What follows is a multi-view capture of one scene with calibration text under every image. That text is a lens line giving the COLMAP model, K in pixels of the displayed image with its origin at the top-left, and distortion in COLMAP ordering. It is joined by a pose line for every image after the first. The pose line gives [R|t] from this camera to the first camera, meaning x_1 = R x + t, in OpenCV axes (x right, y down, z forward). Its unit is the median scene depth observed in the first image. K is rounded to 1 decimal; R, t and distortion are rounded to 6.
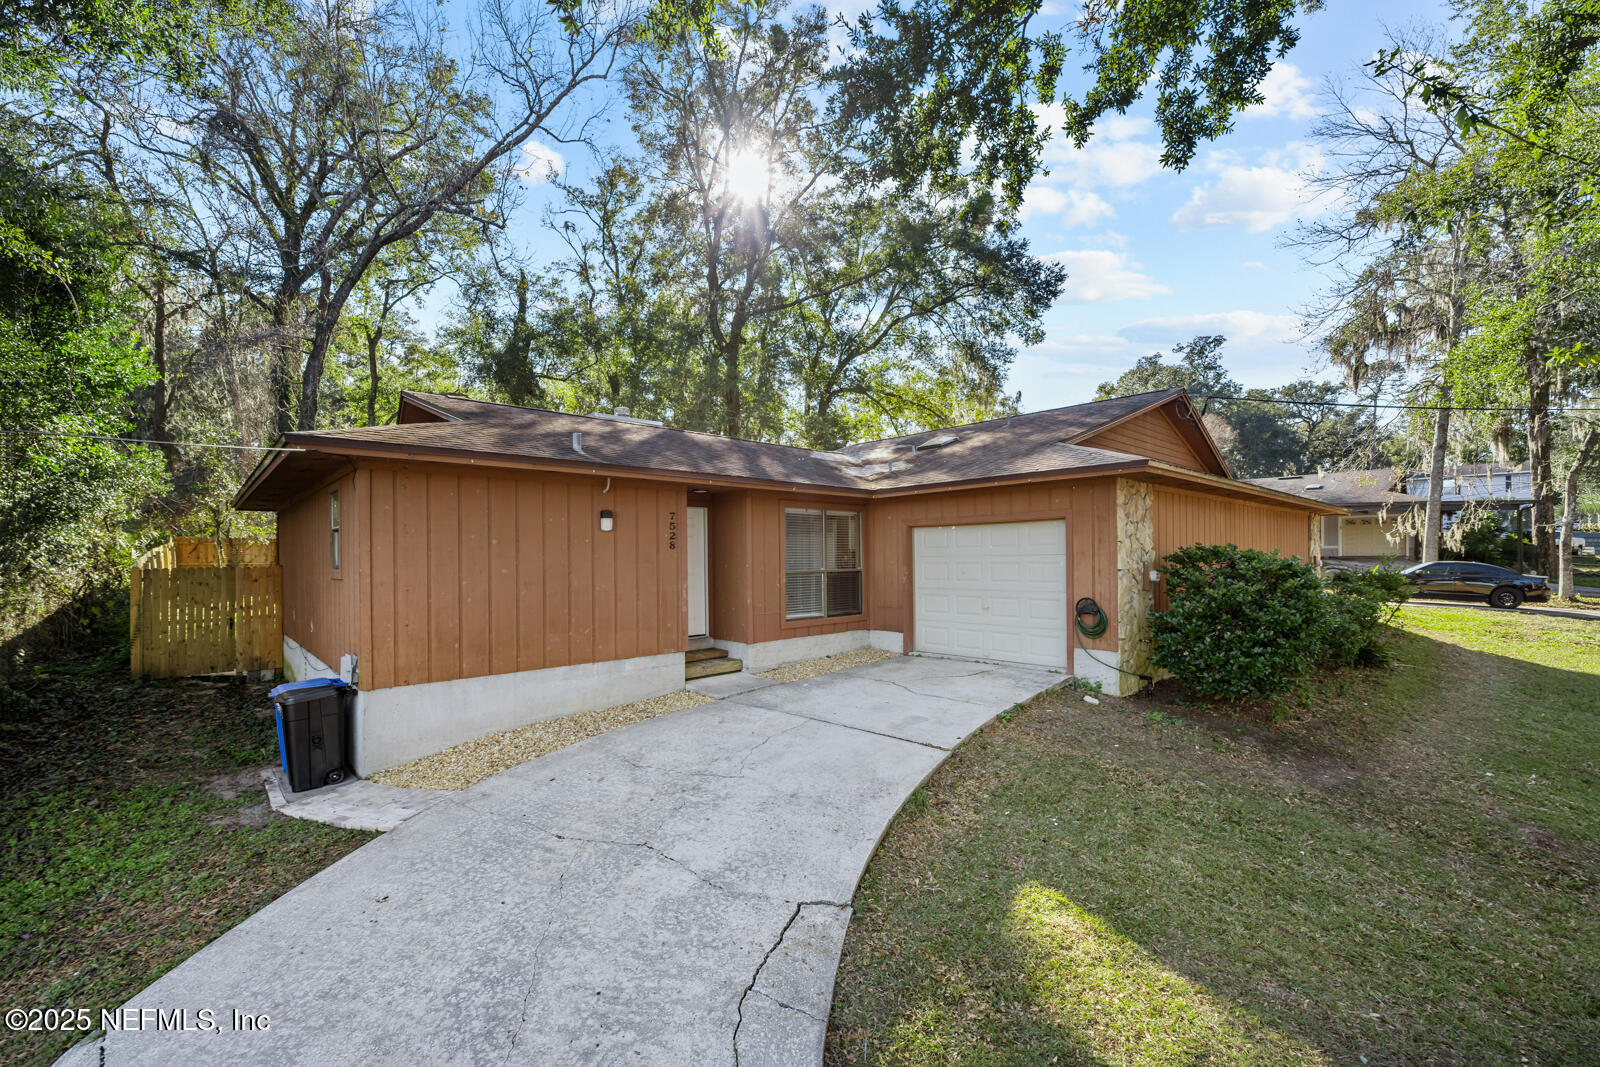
lens RADIAL K [[677.2, 0, 801.0], [0, 677.2, 526.4], [0, 0, 1]] dist [-0.002419, -0.000161]
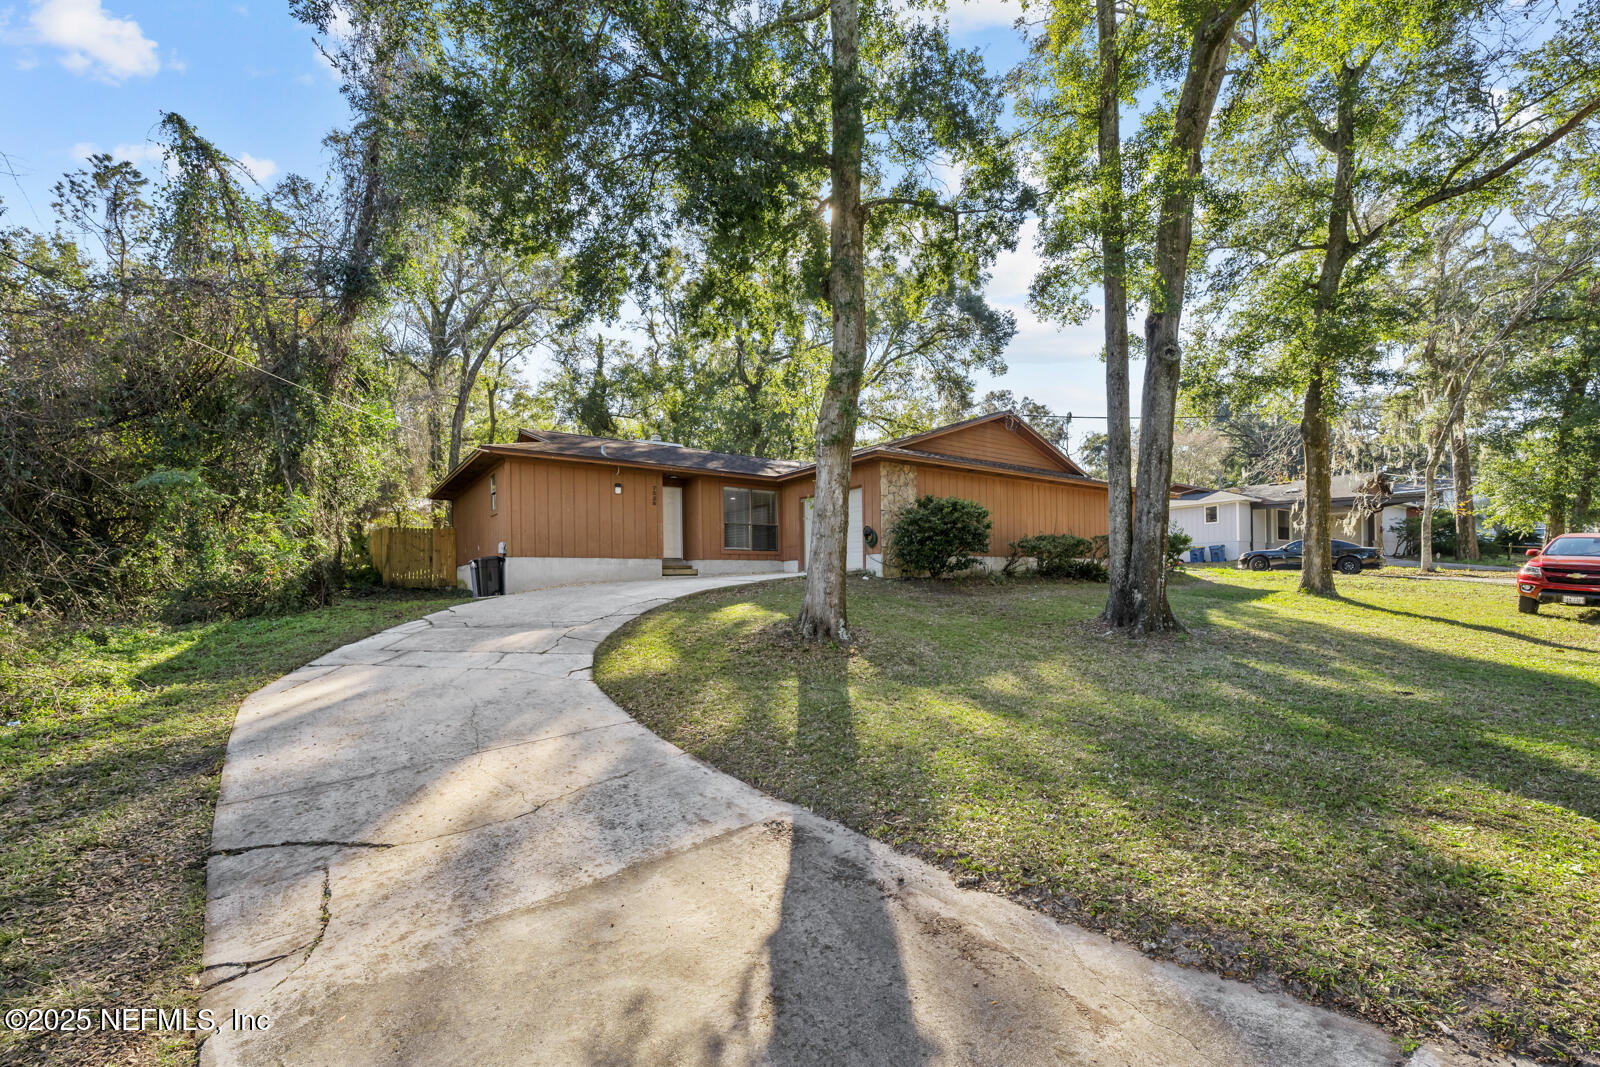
lens RADIAL K [[635.0, 0, 800.3], [0, 635.0, 537.1], [0, 0, 1]] dist [-0.001757, -0.000059]
pose [[0.994502, -0.014494, -0.103710, 0.116818], [0.012930, 0.999793, -0.015741, 0.045129], [0.103917, 0.014313, 0.994483, -0.215323]]
